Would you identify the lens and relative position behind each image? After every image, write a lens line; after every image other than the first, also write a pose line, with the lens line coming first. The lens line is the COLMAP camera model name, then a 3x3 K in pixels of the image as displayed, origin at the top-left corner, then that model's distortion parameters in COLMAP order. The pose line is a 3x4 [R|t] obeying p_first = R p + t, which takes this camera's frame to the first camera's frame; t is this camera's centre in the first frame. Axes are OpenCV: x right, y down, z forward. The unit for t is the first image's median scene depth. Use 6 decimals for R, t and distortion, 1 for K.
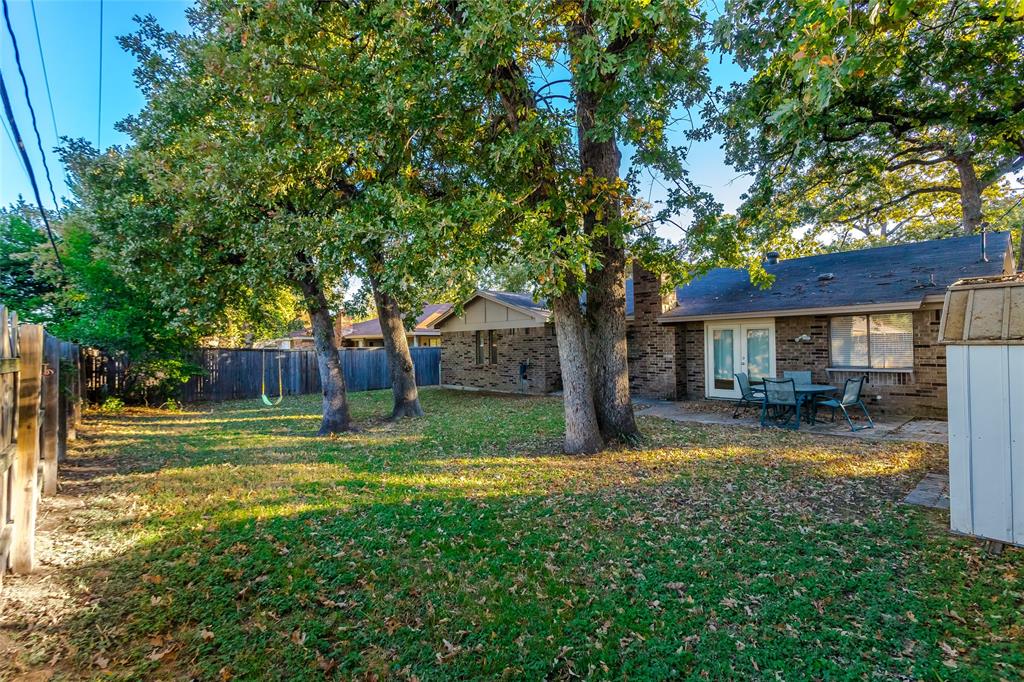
lens RADIAL K [[486.4, 0, 512.1], [0, 486.4, 339.0], [0, 0, 1]] dist [0.000455, 0.000542]
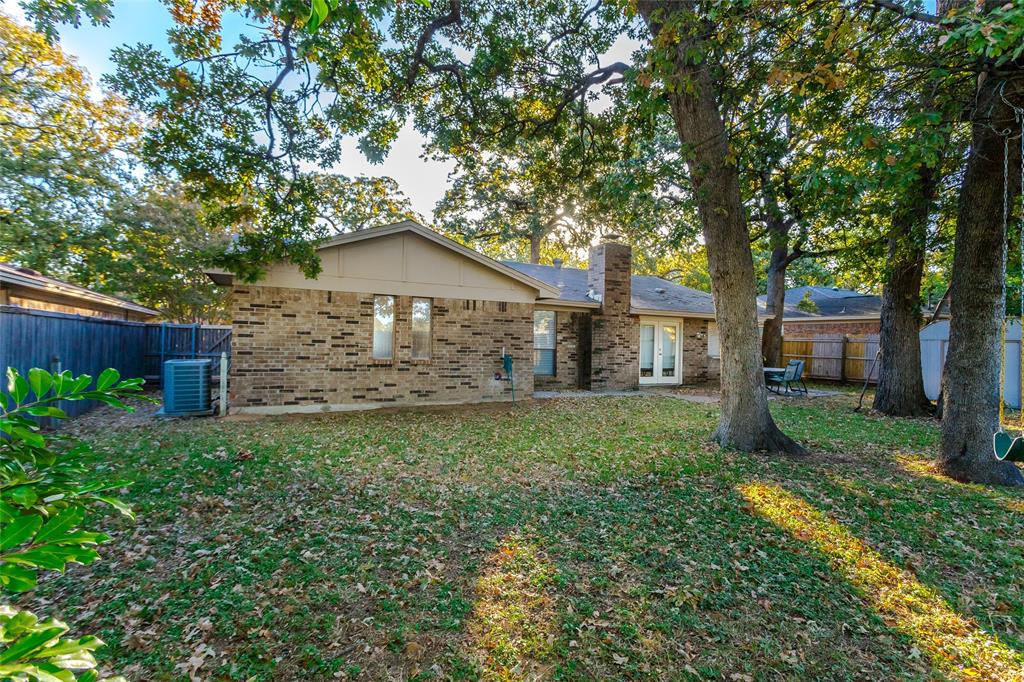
lens RADIAL K [[486.4, 0, 512.1], [0, 486.4, 339.0], [0, 0, 1]] dist [0.000455, 0.000542]
pose [[0.253993, 0.024228, 0.966903, -0.696511], [-0.043958, 0.998942, -0.013484, 0.041018], [-0.966207, -0.039078, 0.254789, 0.936238]]
